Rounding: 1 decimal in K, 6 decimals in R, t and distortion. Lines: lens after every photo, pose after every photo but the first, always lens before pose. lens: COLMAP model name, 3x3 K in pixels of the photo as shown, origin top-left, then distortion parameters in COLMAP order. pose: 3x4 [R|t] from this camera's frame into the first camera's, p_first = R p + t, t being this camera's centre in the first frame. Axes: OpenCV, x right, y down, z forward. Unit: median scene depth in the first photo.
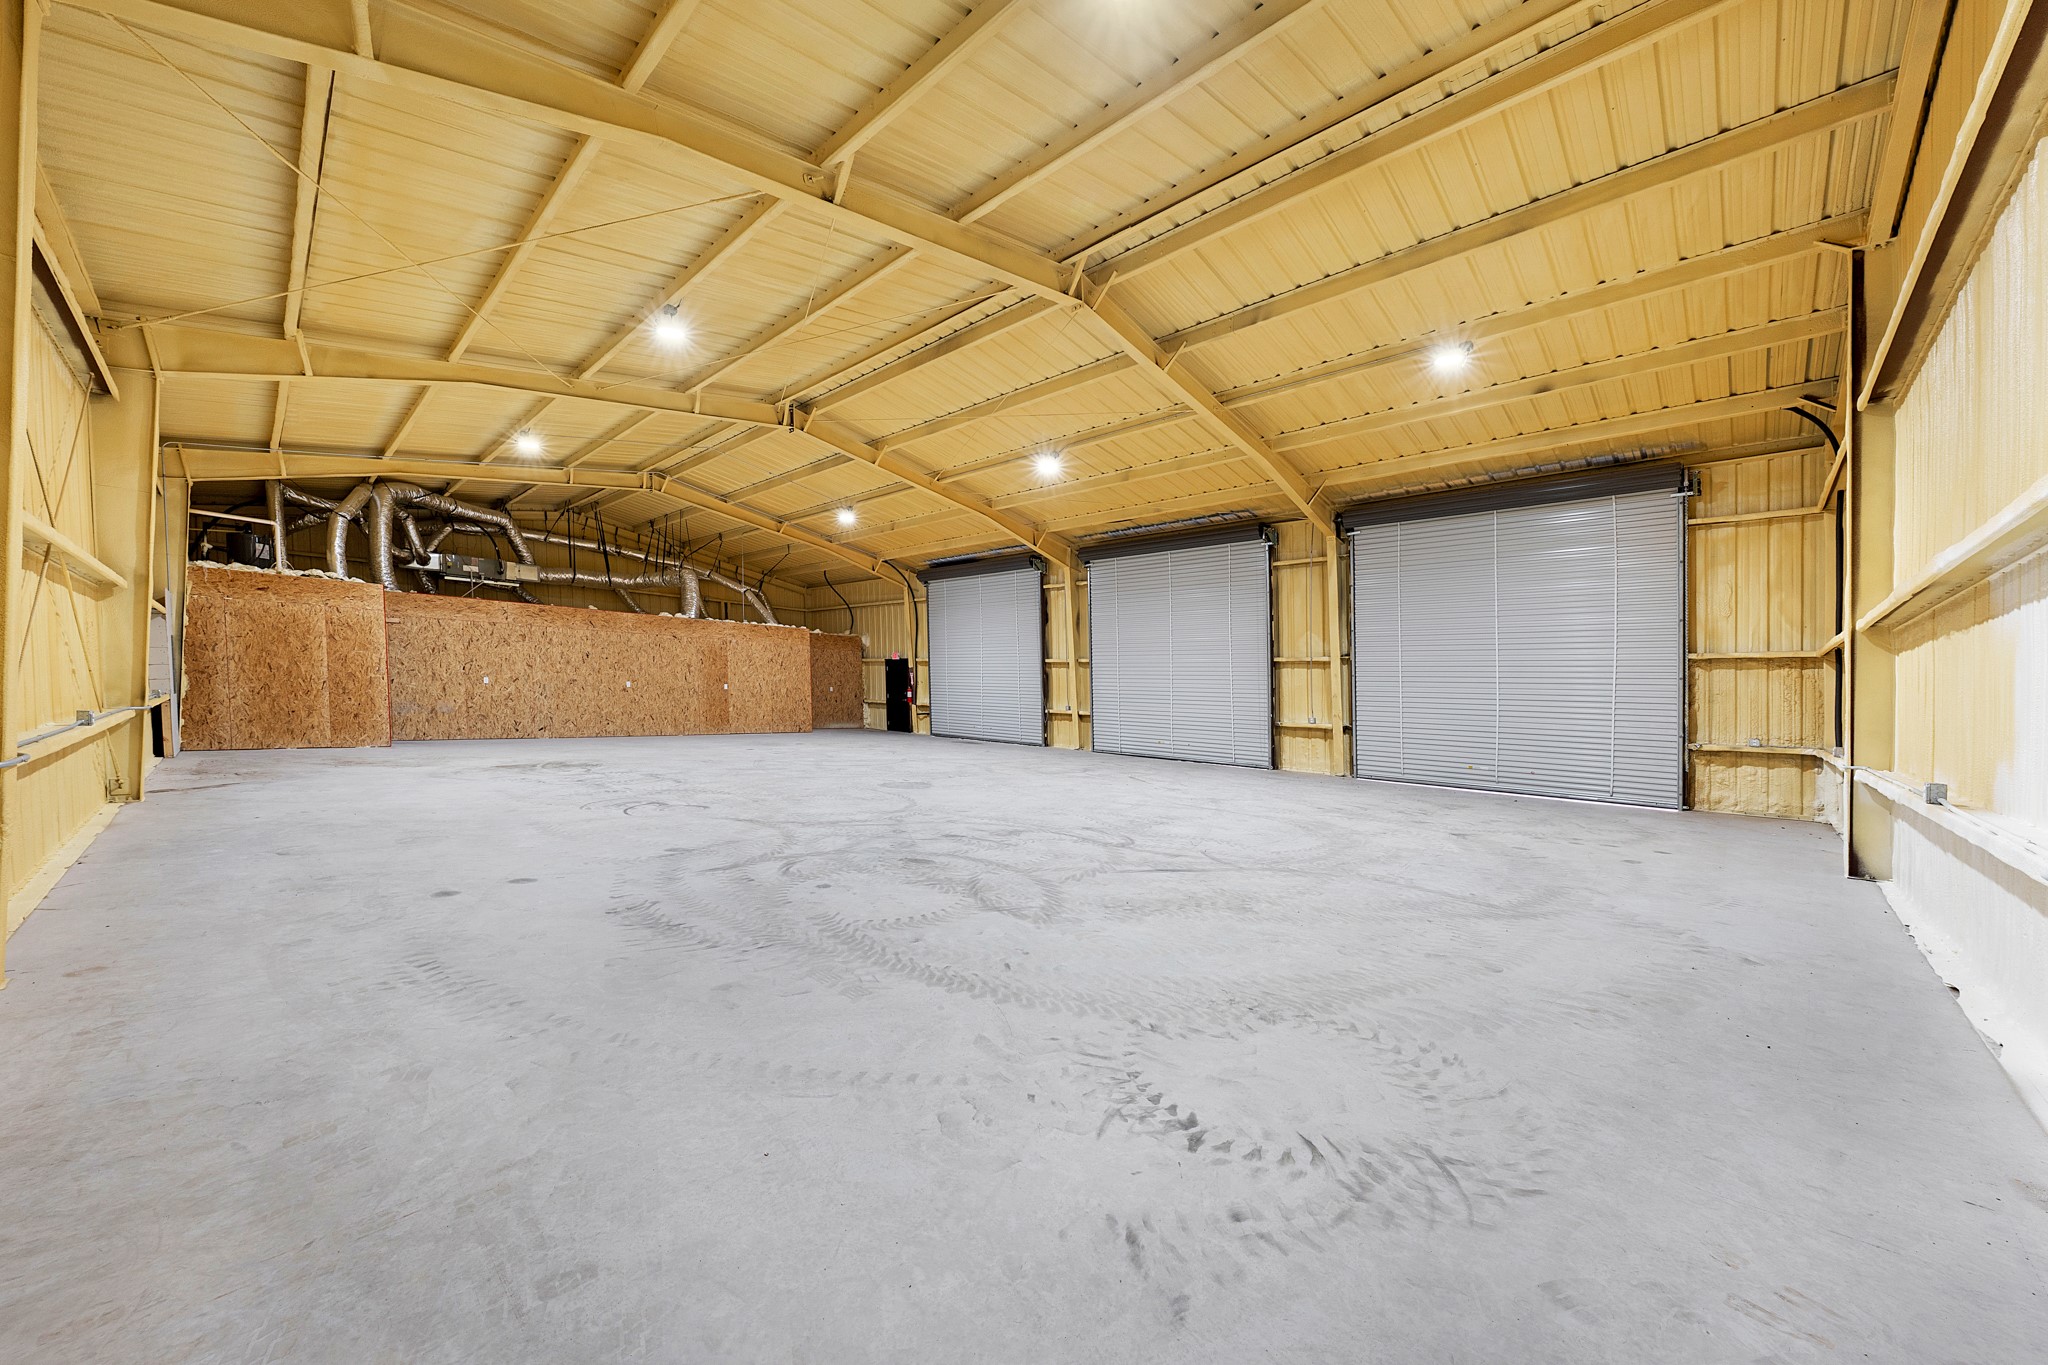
lens RADIAL K [[752.5, 0, 1018.4], [0, 752.5, 697.2], [0, 0, 1]] dist [-0.000149, -0.000008]
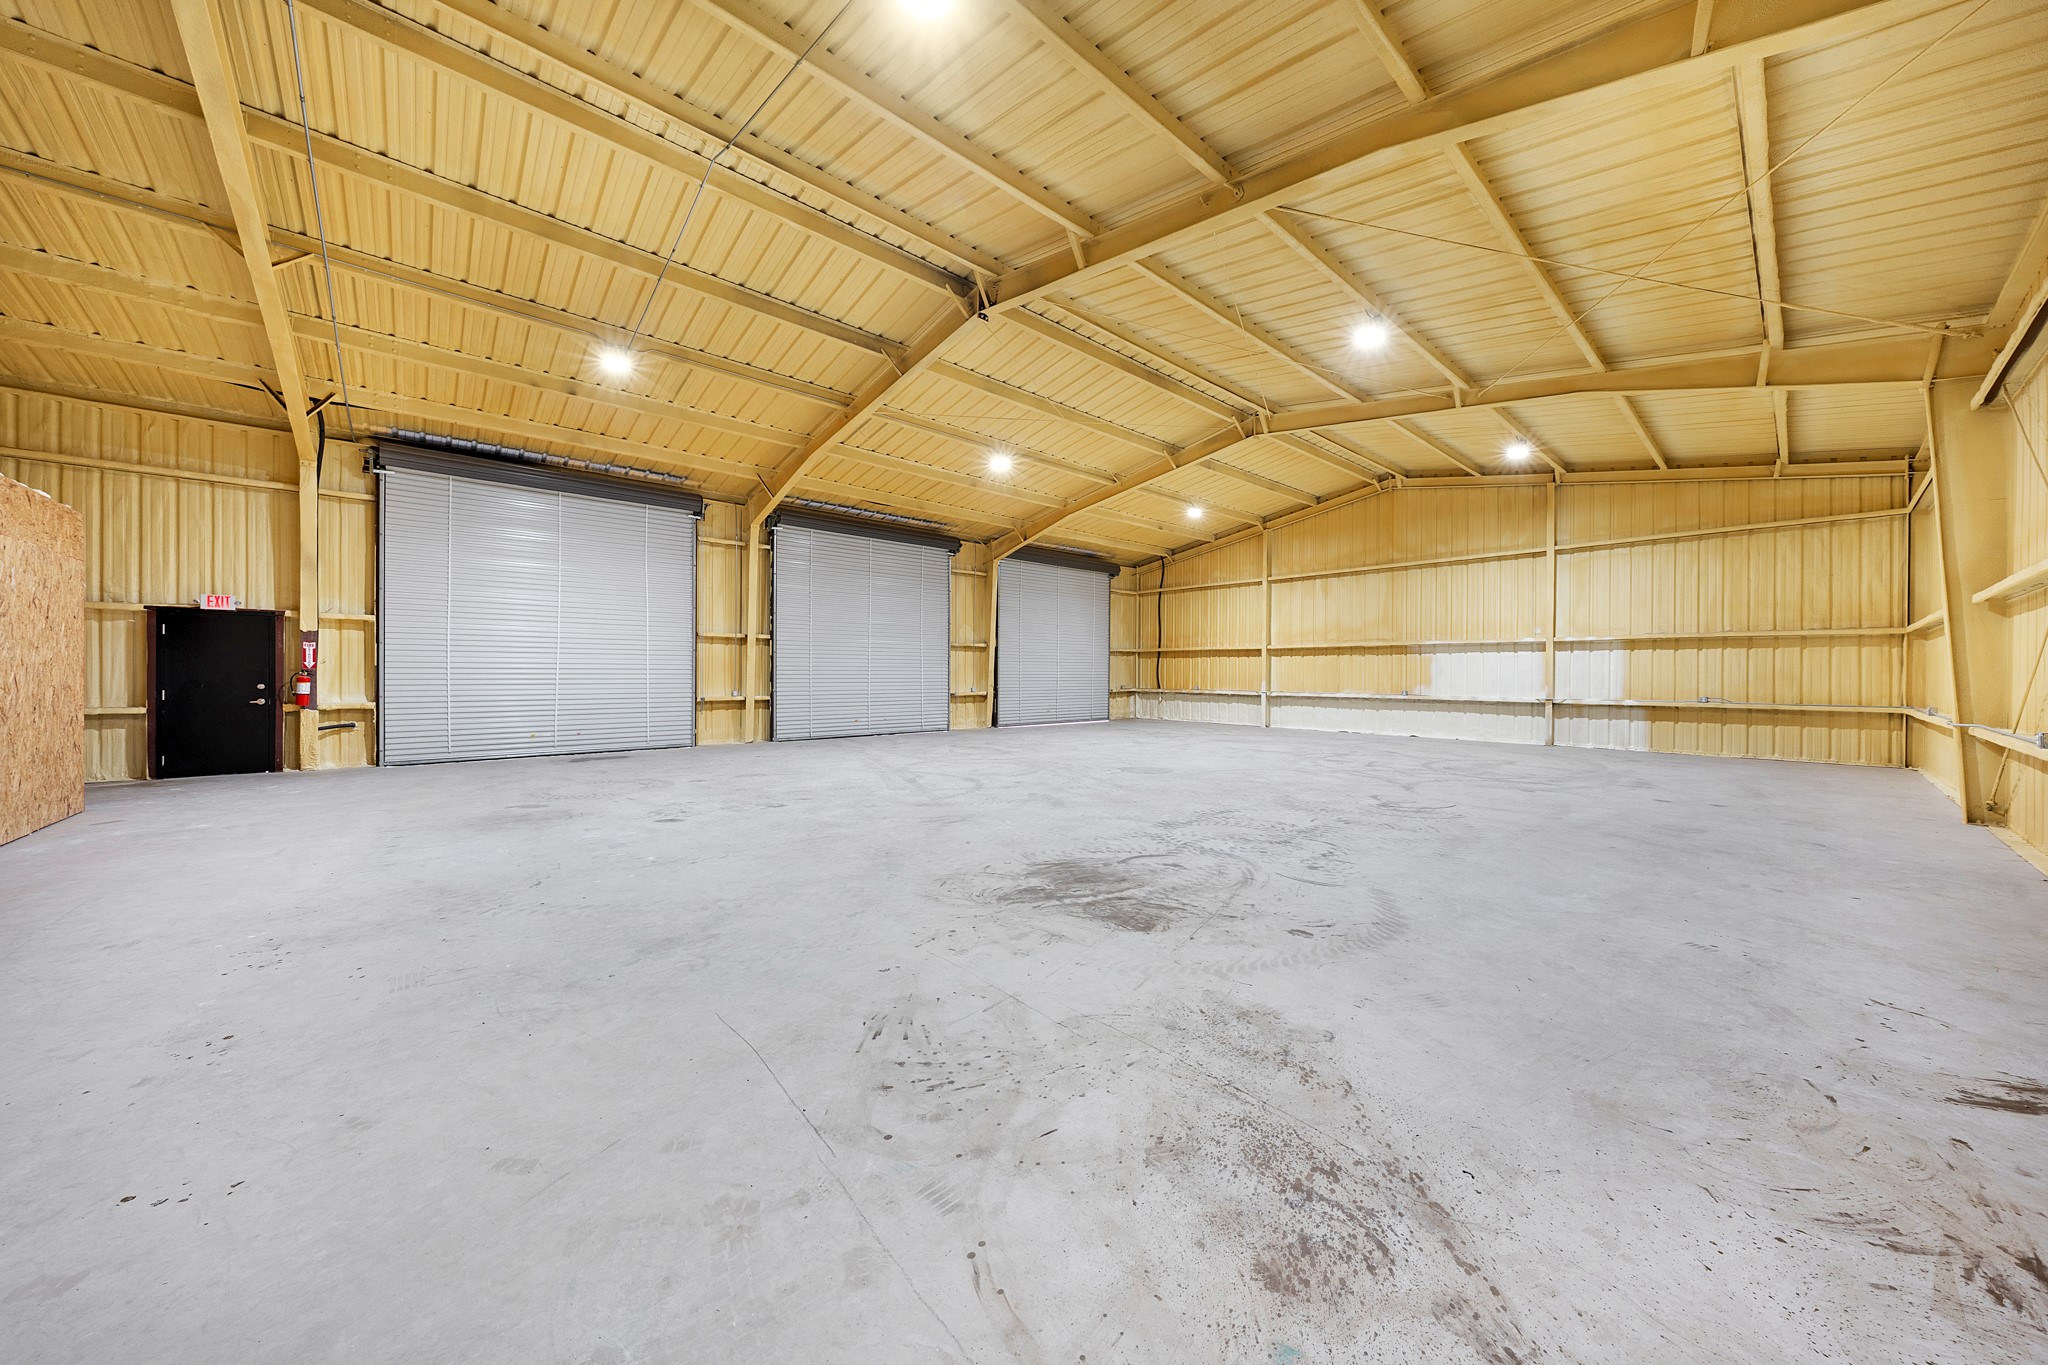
lens RADIAL K [[690.1, 0, 1004.8], [0, 690.1, 660.3], [0, 0, 1]] dist [-0.000561, -0.000017]
pose [[0.087195, -0.009119, 0.996150, -0.537785], [0.010354, 0.999912, 0.008247, -0.020668], [-0.996137, 0.009595, 0.087281, 0.523795]]
